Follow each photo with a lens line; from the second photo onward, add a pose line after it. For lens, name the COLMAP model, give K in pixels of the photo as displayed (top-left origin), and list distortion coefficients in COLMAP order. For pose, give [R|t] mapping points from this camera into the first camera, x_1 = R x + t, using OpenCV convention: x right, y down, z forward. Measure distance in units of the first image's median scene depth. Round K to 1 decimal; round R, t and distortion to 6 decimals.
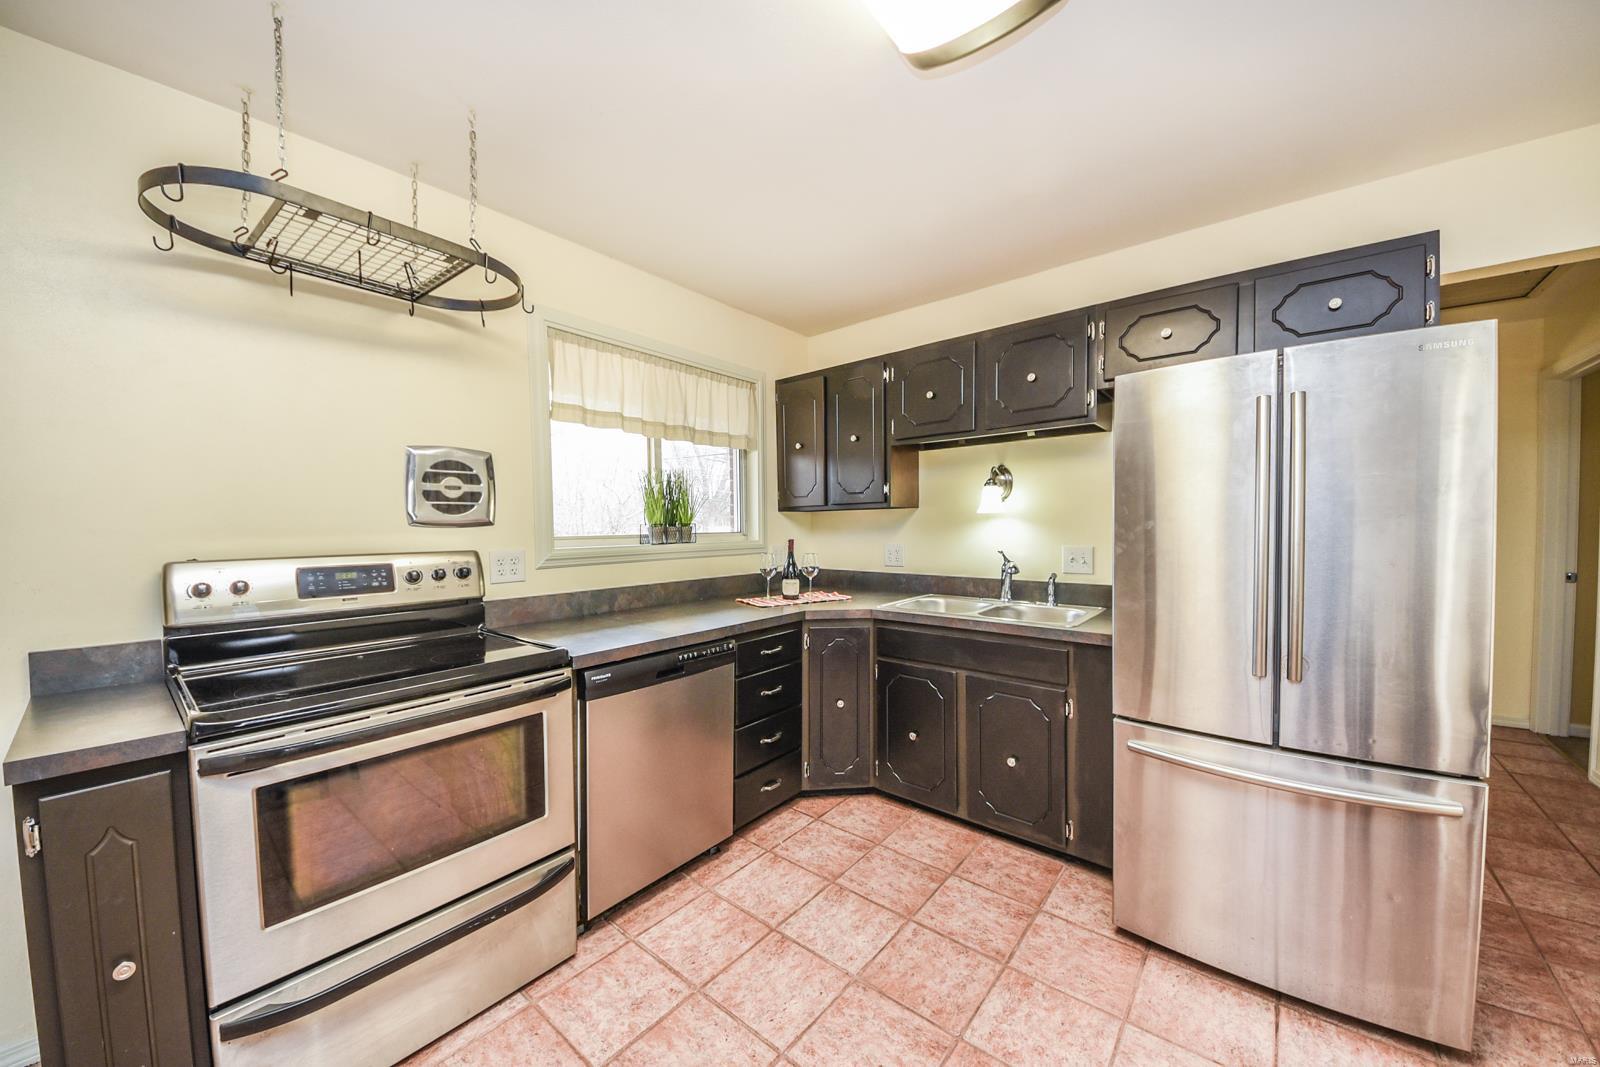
lens RADIAL K [[576.3, 0, 800.7], [0, 576.3, 540.5], [0, 0, 1]] dist [0.002764, -0.005558]
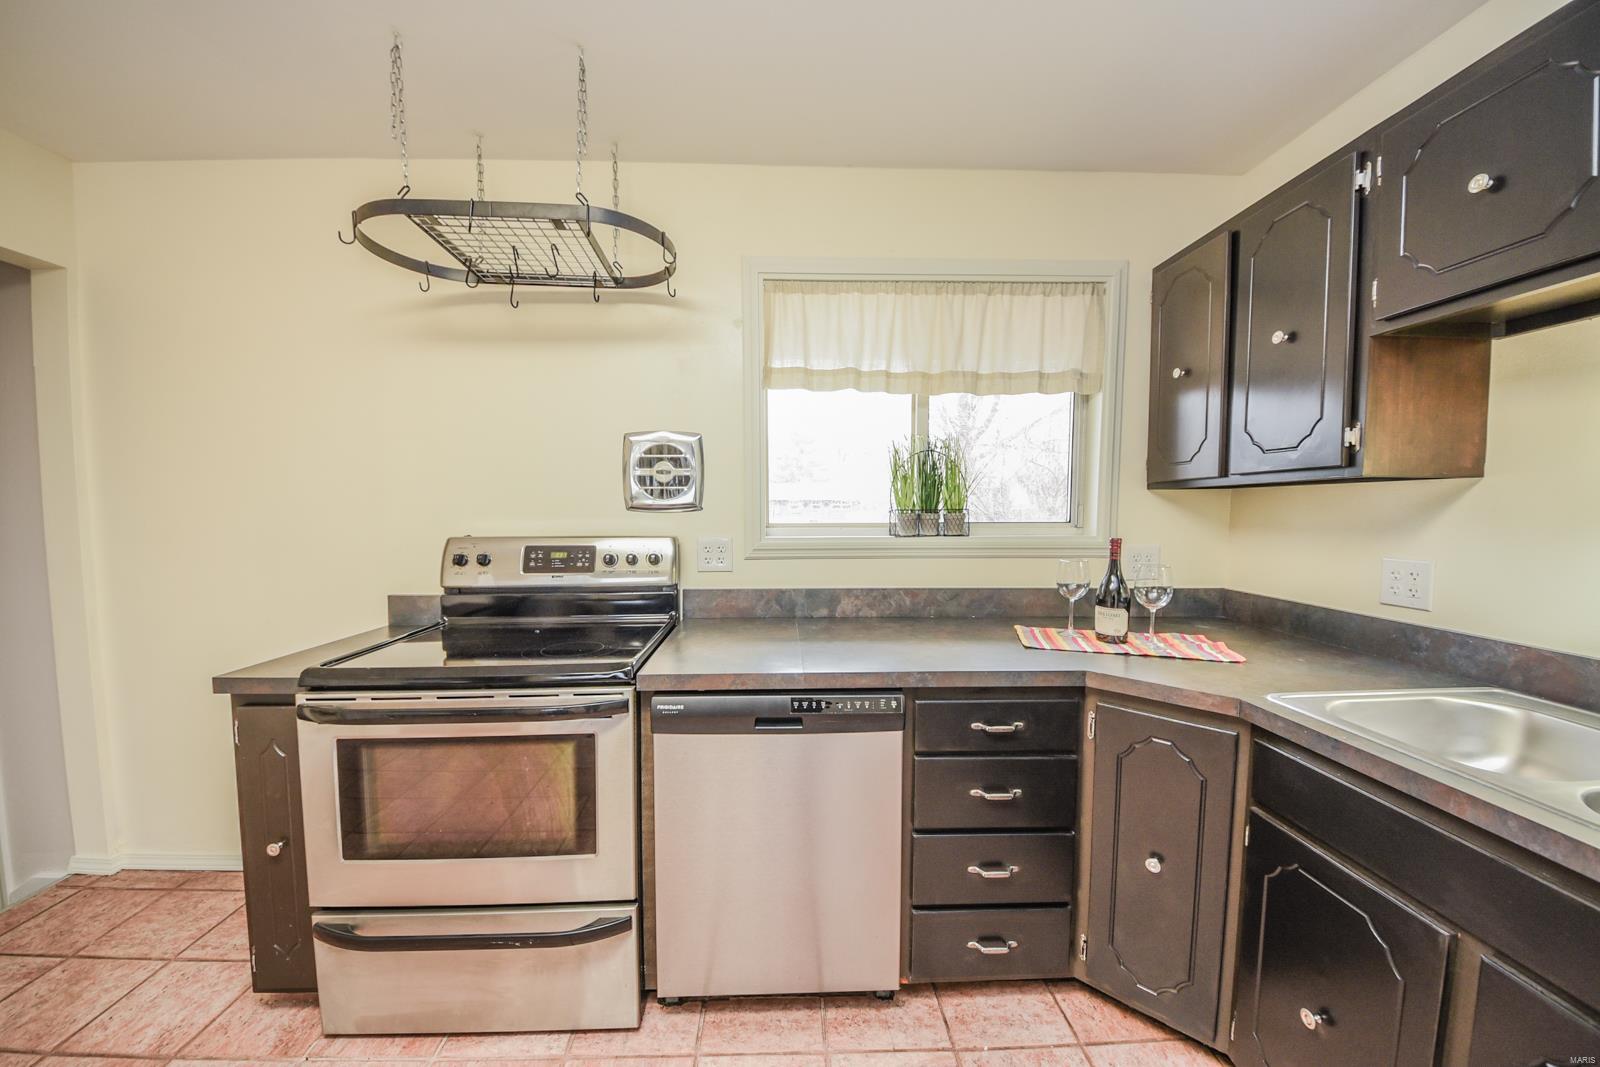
lens RADIAL K [[576.3, 0, 816.4], [0, 576.3, 541.3], [0, 0, 1]] dist [0.002764, -0.005558]
pose [[0.656623, 0.051684, -0.752446, 0.281771], [-0.025658, 0.998603, 0.046202, -0.023086], [0.753782, -0.011031, 0.657031, 0.502579]]
